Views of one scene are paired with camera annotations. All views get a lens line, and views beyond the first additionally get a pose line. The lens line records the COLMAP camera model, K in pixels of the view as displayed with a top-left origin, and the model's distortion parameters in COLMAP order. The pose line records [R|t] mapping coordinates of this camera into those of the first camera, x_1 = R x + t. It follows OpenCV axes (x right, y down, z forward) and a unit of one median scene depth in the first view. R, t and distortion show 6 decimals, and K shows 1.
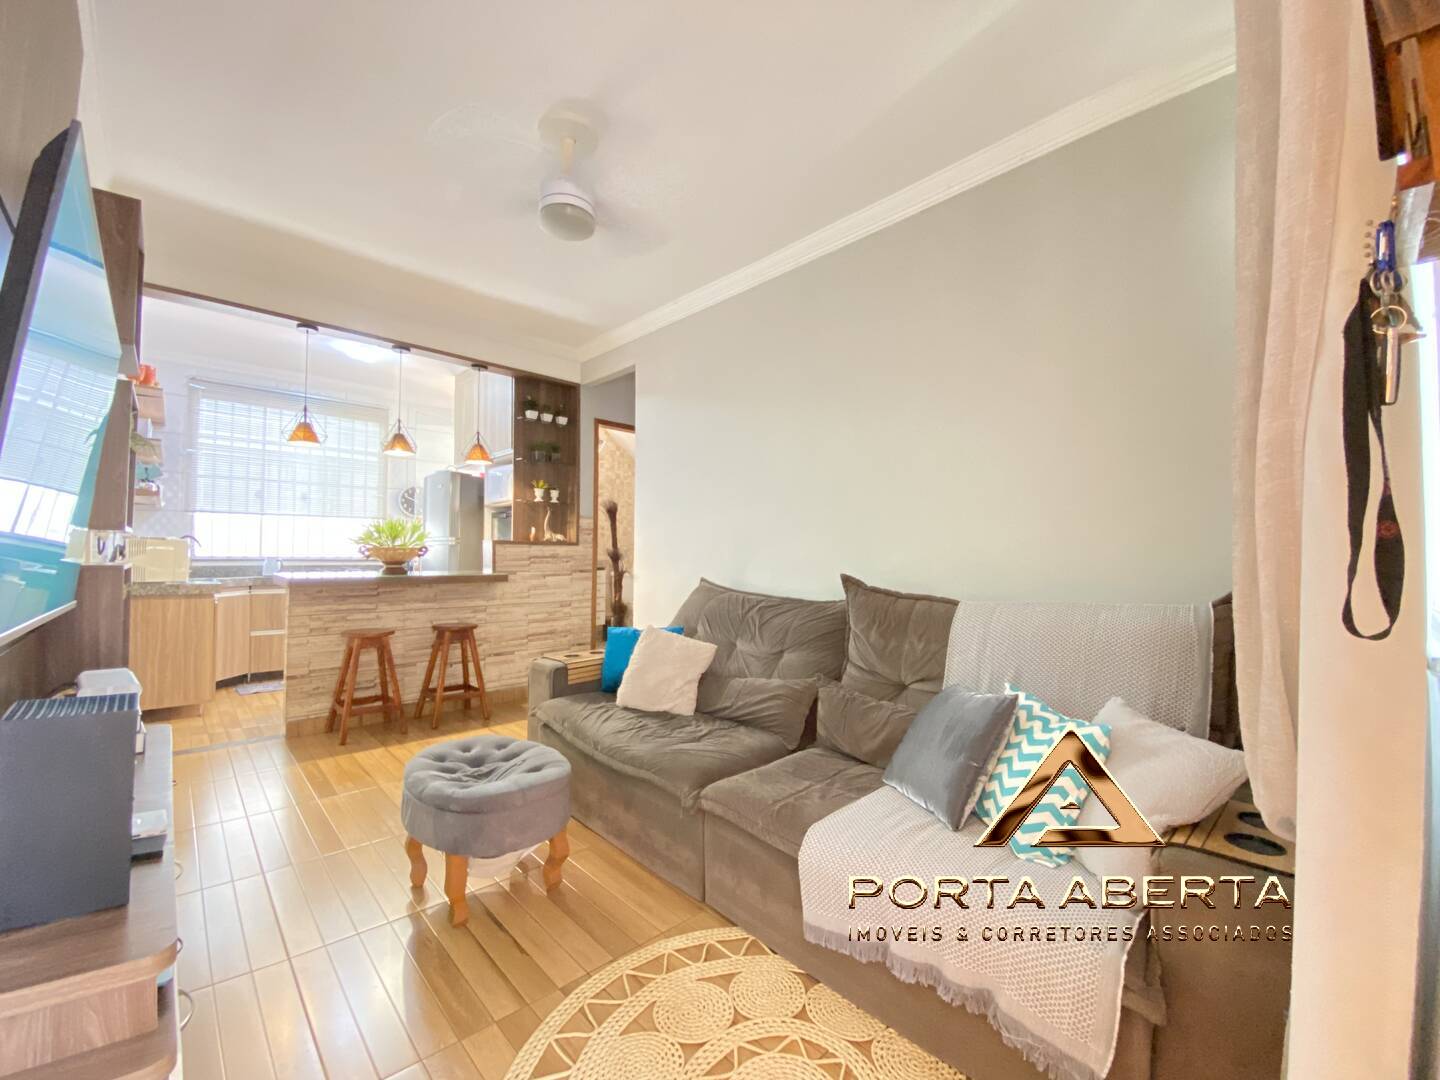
lens RADIAL K [[575.8, 0, 727.0], [0, 575.8, 540.4], [0, 0, 1]] dist [-0.025733, -0.001974]
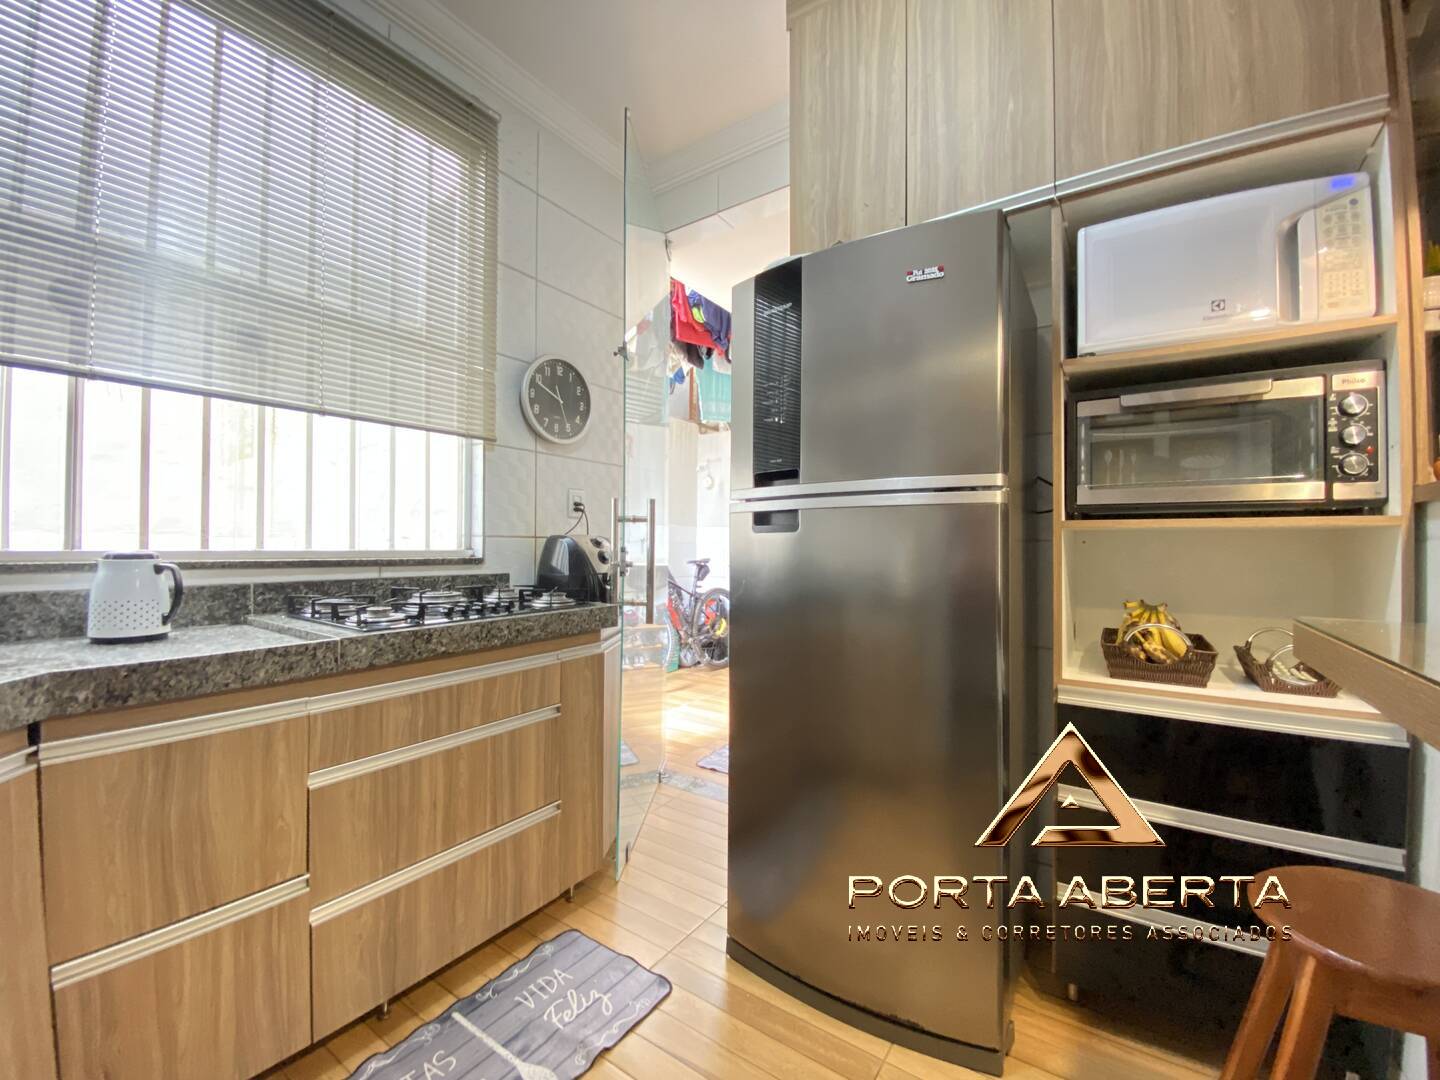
lens RADIAL K [[594.8, 0, 726.8], [0, 594.8, 530.8], [0, 0, 1]] dist [-0.002763, -0.008609]
pose [[0.983193, -0.003211, 0.182541, -3.083436], [0.001826, 0.999968, 0.007758, 0.089682], [-0.182560, -0.007295, 0.983168, 3.645451]]
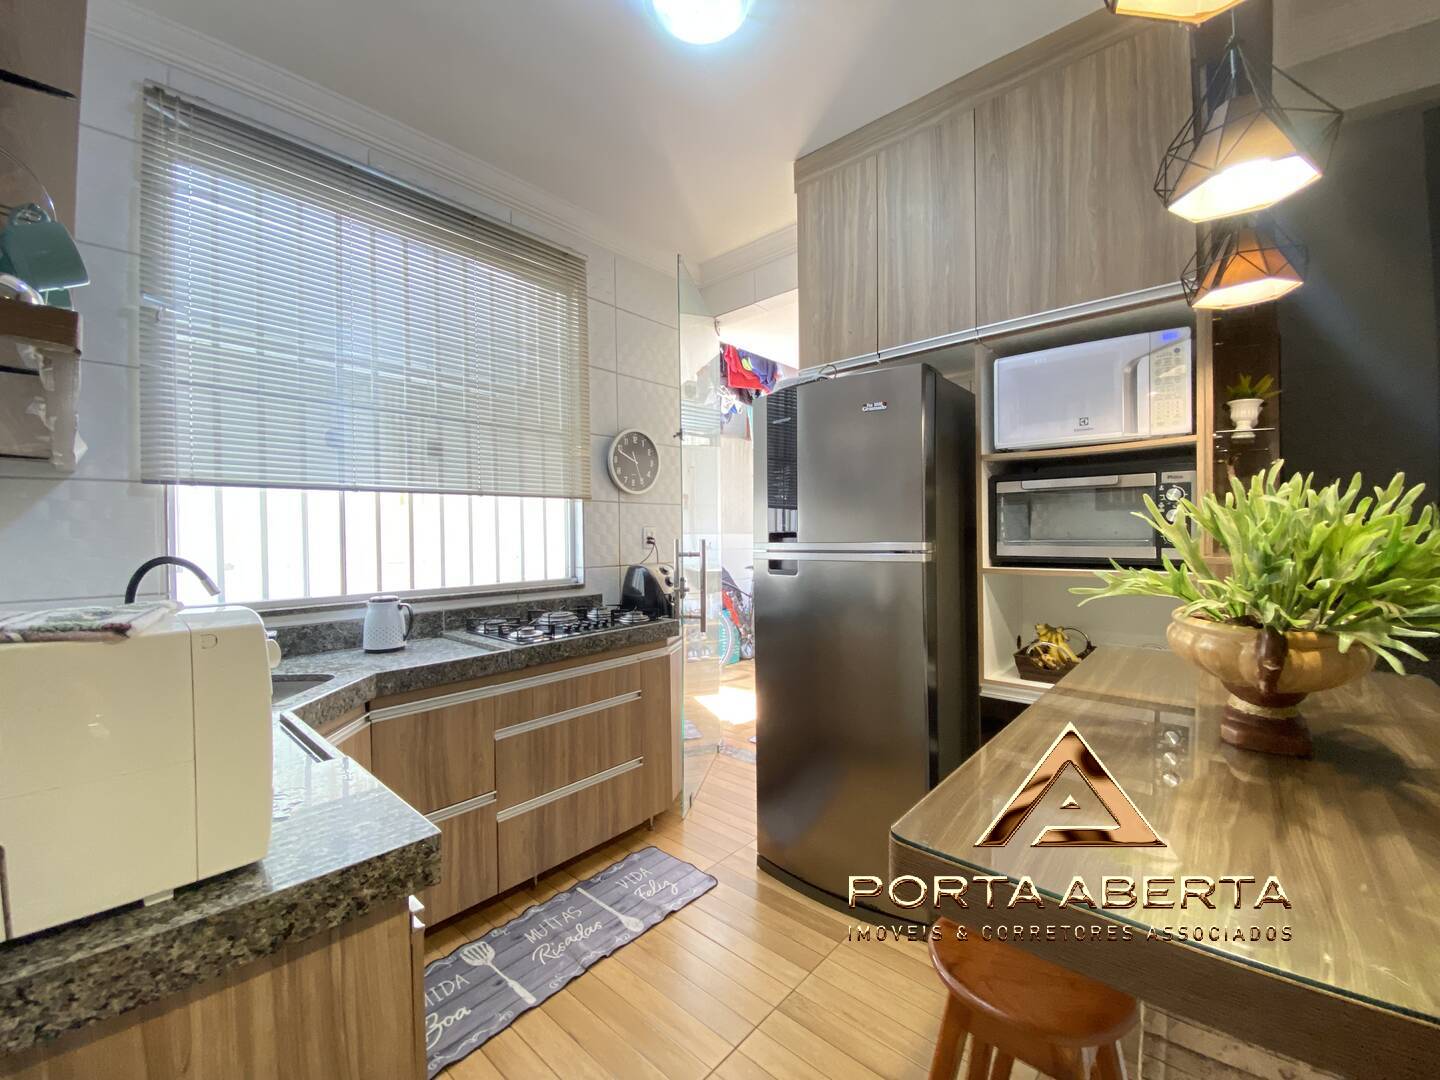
lens RADIAL K [[594.8, 0, 728.6], [0, 594.8, 529.7], [0, 0, 1]] dist [-0.002763, -0.008609]
pose [[0.997651, -0.022961, 0.064545, -3.024542], [0.021312, 0.999431, 0.026126, -0.122142], [-0.065108, -0.024689, 0.997573, 2.950233]]
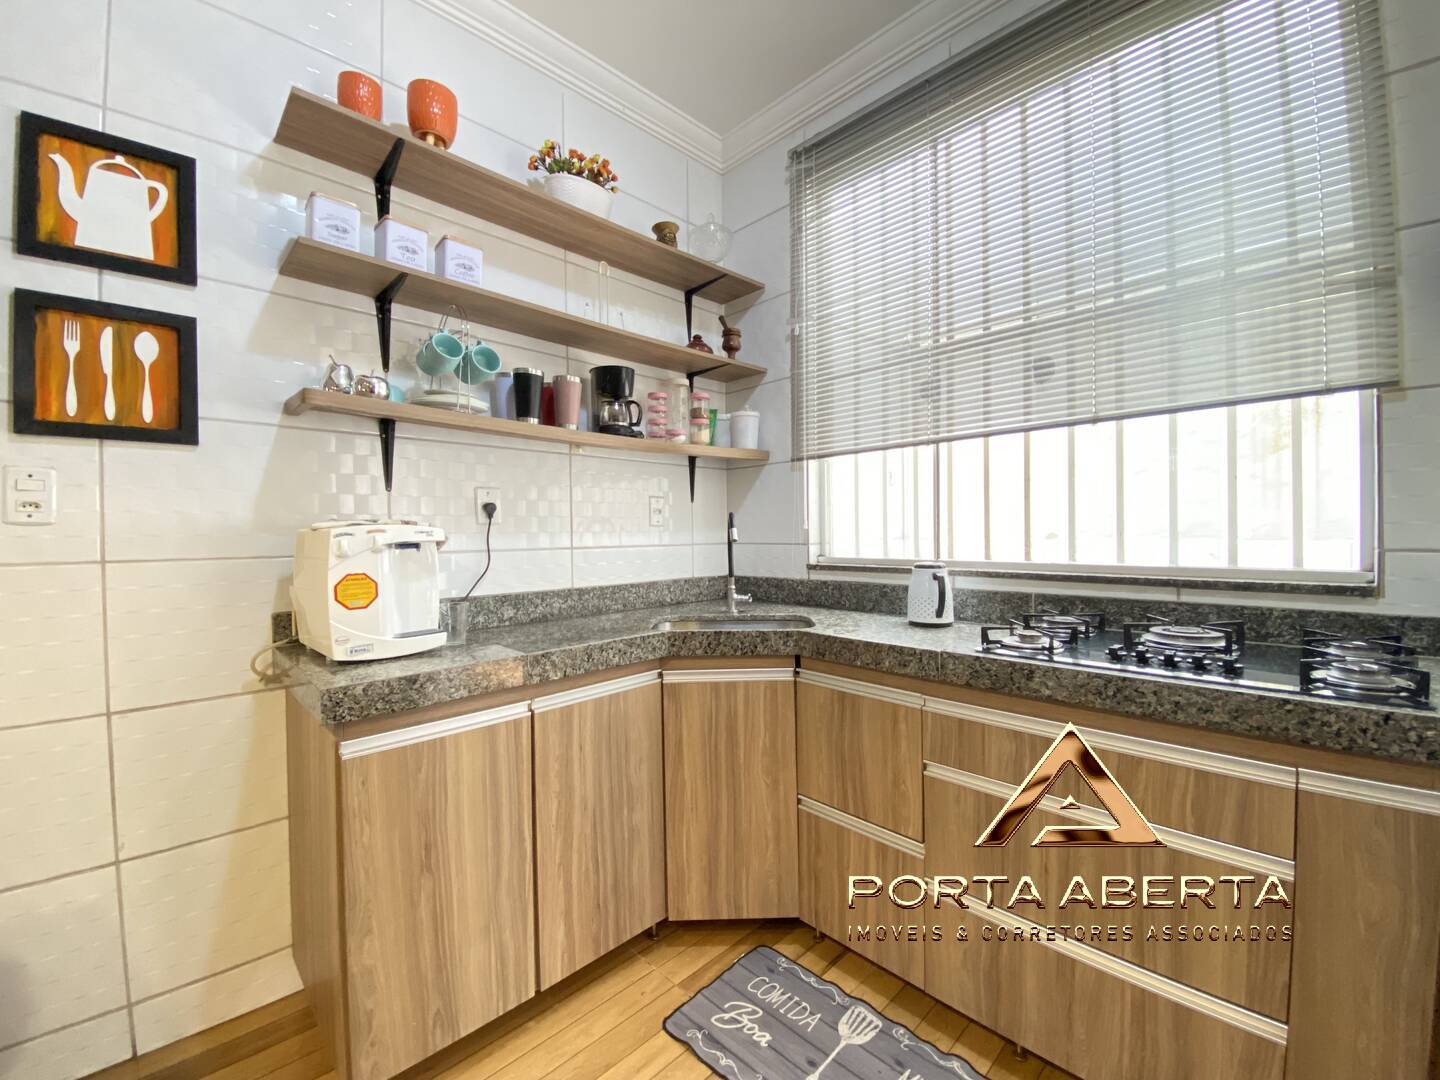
lens RADIAL K [[594.8, 0, 721.1], [0, 594.8, 537.6], [0, 0, 1]] dist [-0.002763, -0.008609]
pose [[-0.020057, -0.003787, -0.999792, -2.302875], [0.035433, 0.999362, -0.004496, 0.052843], [0.999171, -0.035516, -0.019910, 4.512547]]
